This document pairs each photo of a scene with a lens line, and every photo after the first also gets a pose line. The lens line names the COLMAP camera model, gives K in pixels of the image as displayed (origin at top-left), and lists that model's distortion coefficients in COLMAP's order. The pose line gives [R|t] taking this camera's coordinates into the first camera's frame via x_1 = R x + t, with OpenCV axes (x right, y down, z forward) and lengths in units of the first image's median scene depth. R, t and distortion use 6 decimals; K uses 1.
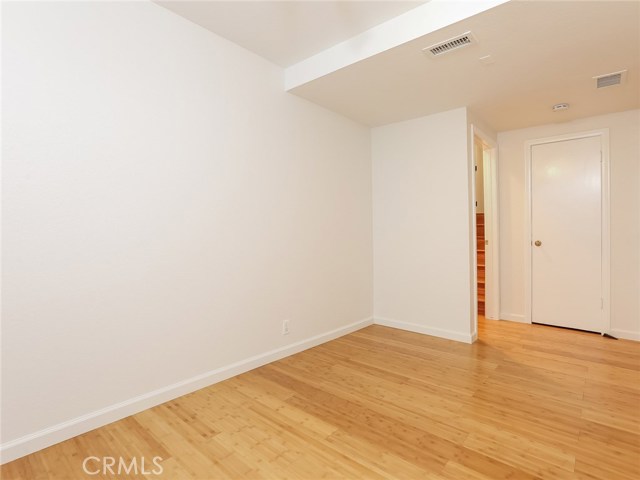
lens RADIAL K [[341.6, 0, 317.1], [0, 341.6, 238.9], [0, 0, 1]] dist [-0.027102, 0.008582]
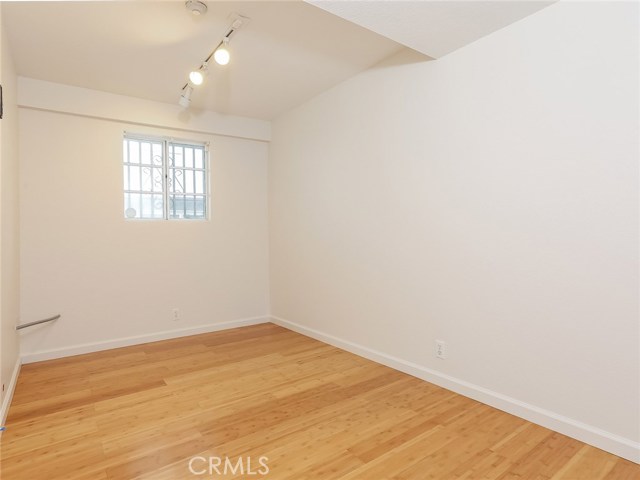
lens RADIAL K [[341.6, 0, 317.1], [0, 341.6, 238.7], [0, 0, 1]] dist [-0.027102, 0.008582]
pose [[-0.219049, 0.007552, -0.975685, 1.023010], [0.000496, 0.999971, 0.007628, -0.026307], [0.975714, 0.001187, -0.219046, 1.166227]]
